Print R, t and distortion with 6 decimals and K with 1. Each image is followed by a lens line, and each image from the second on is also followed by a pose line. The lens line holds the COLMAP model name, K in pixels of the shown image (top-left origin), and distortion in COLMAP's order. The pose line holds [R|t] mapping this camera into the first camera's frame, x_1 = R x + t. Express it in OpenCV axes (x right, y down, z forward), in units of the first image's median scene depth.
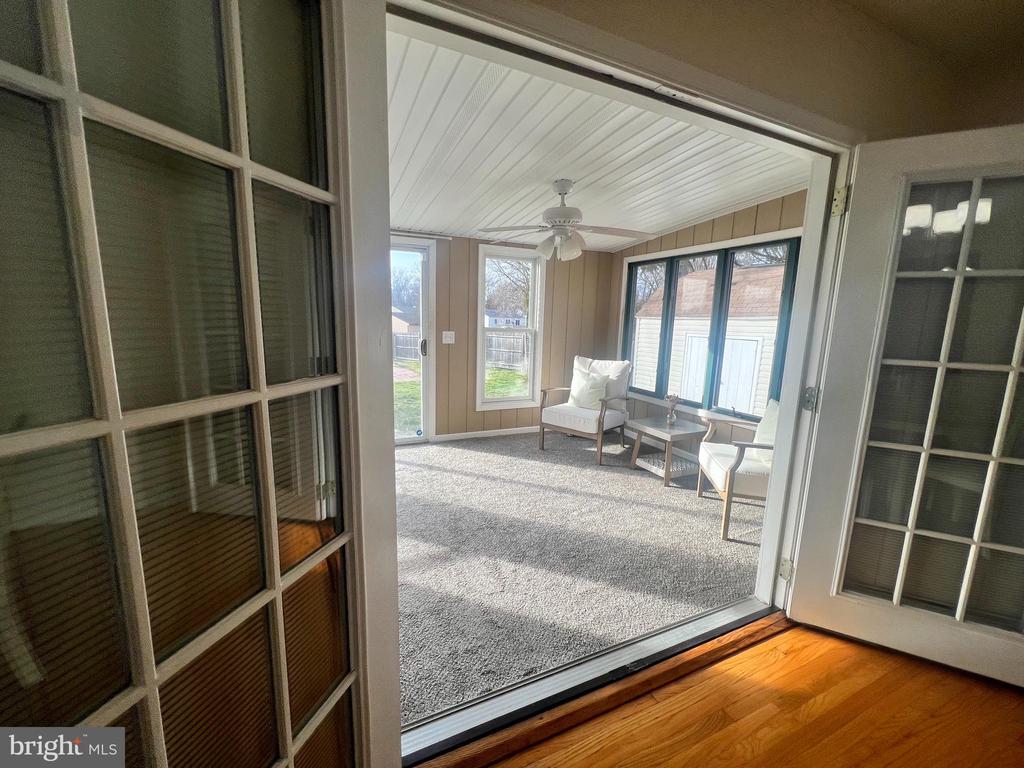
lens RADIAL K [[411.2, 0, 512.0], [0, 411.2, 384.0], [0, 0, 1]] dist [0.000037, 0.000011]
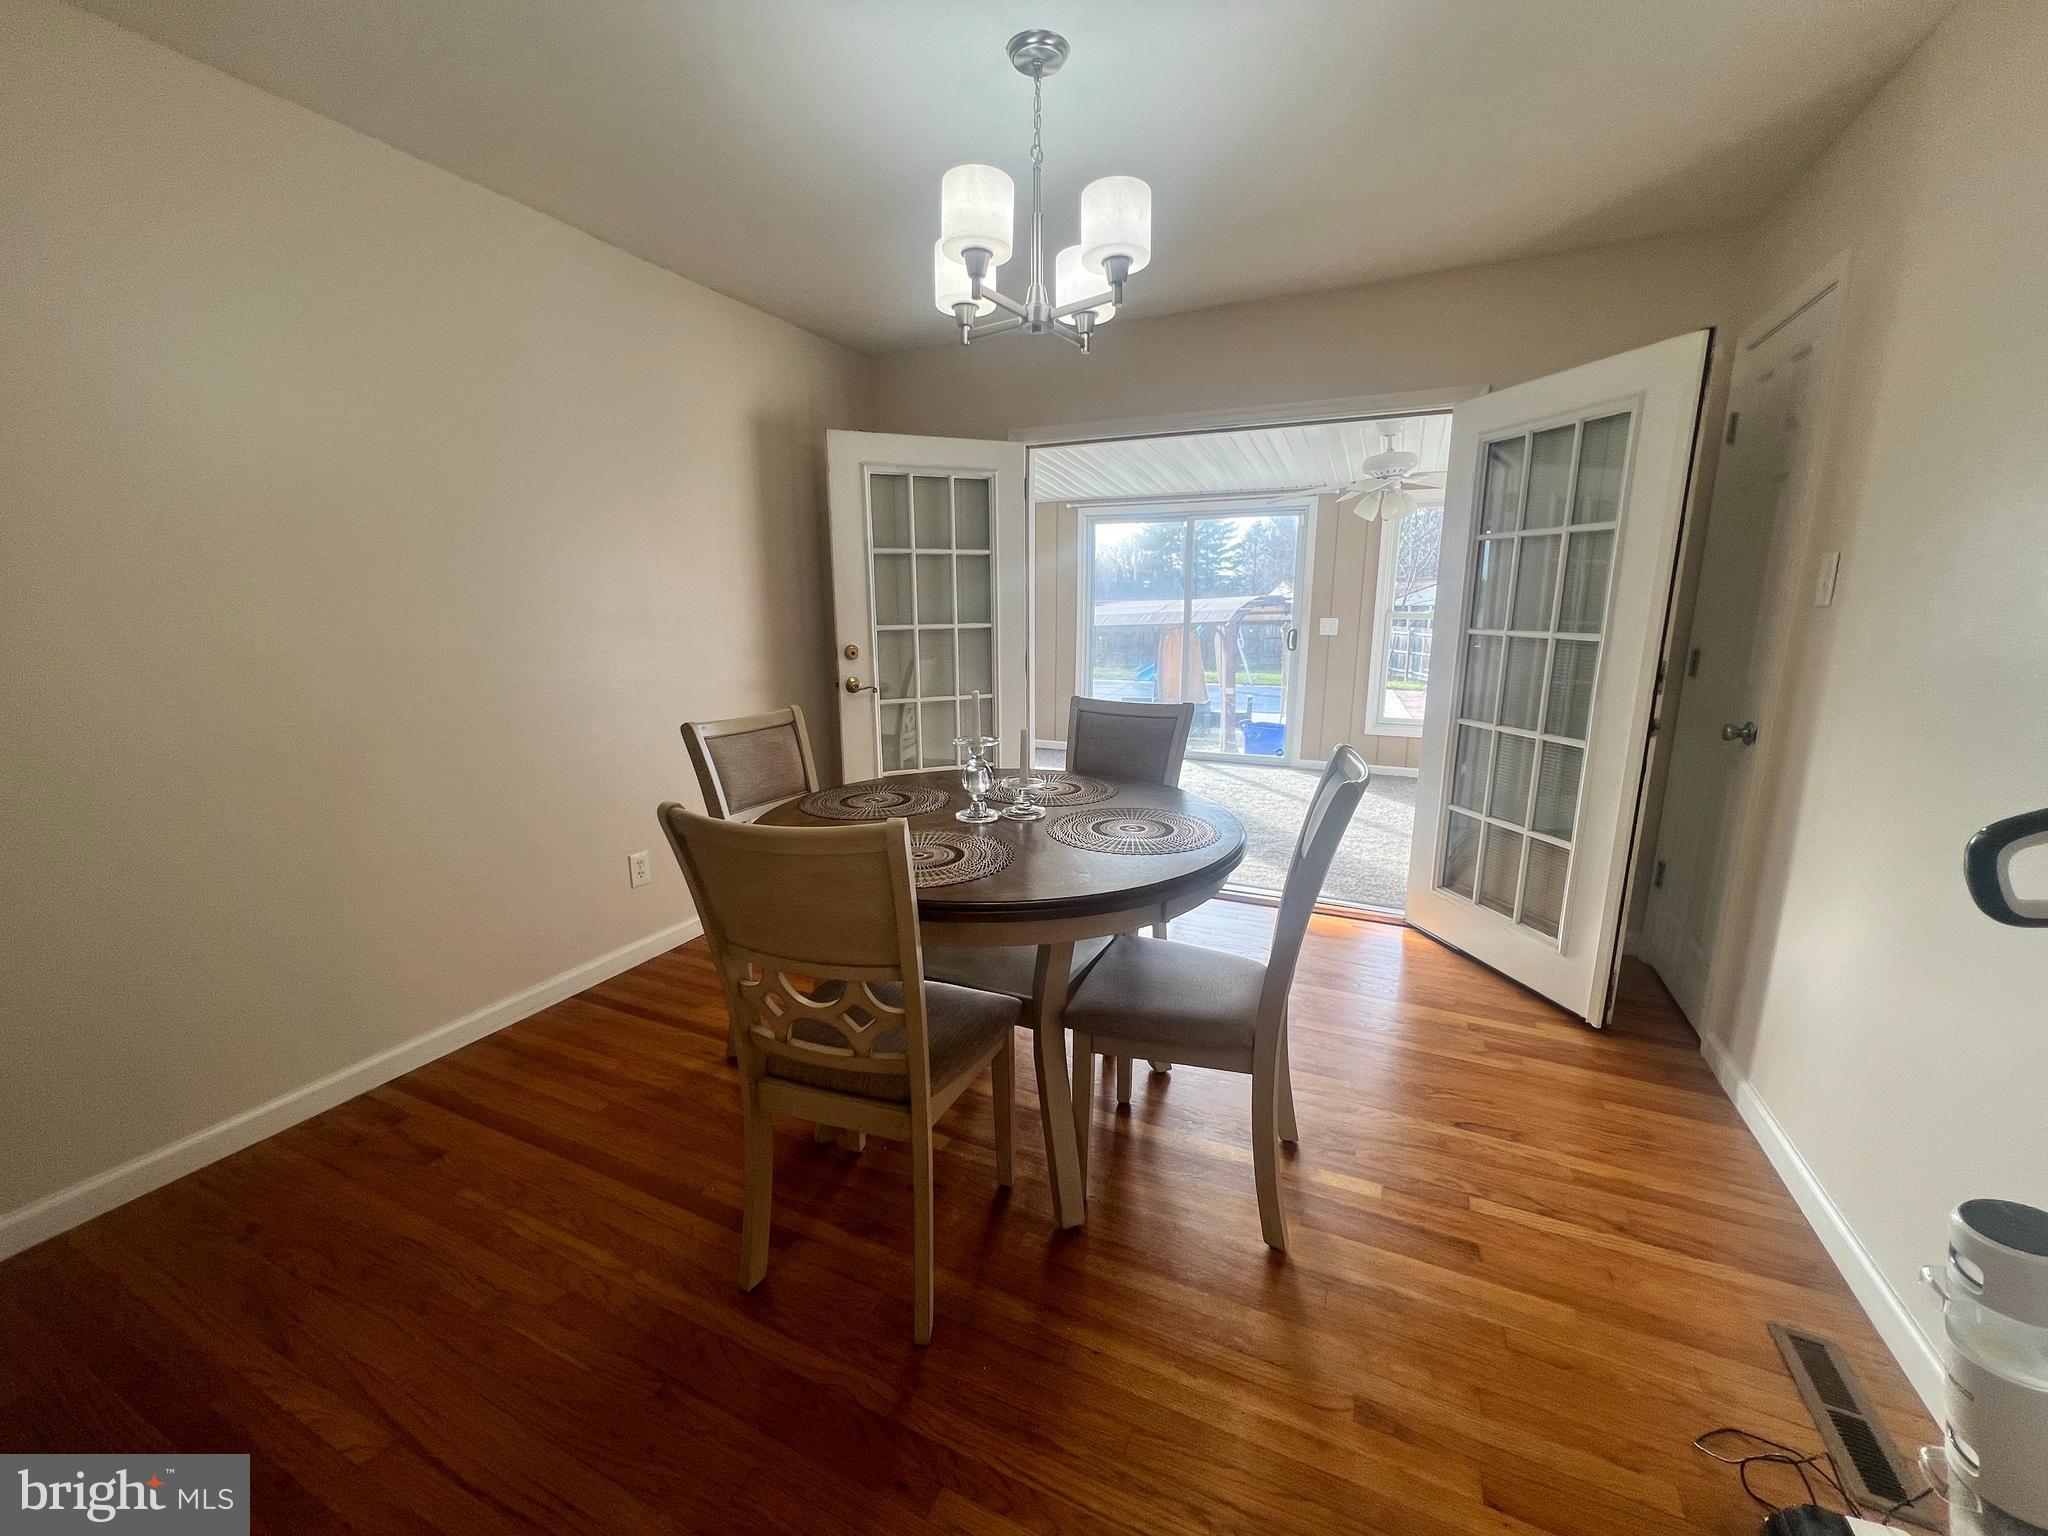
lens RADIAL K [[822.5, 0, 1024.0], [0, 822.5, 768.0], [0, 0, 1]] dist [0.000037, 0.000011]
pose [[0.649395, 0.129533, -0.749338, 1.521281], [-0.104424, 0.991241, 0.080852, 0.182053], [0.753248, 0.025744, 0.657233, -0.894145]]
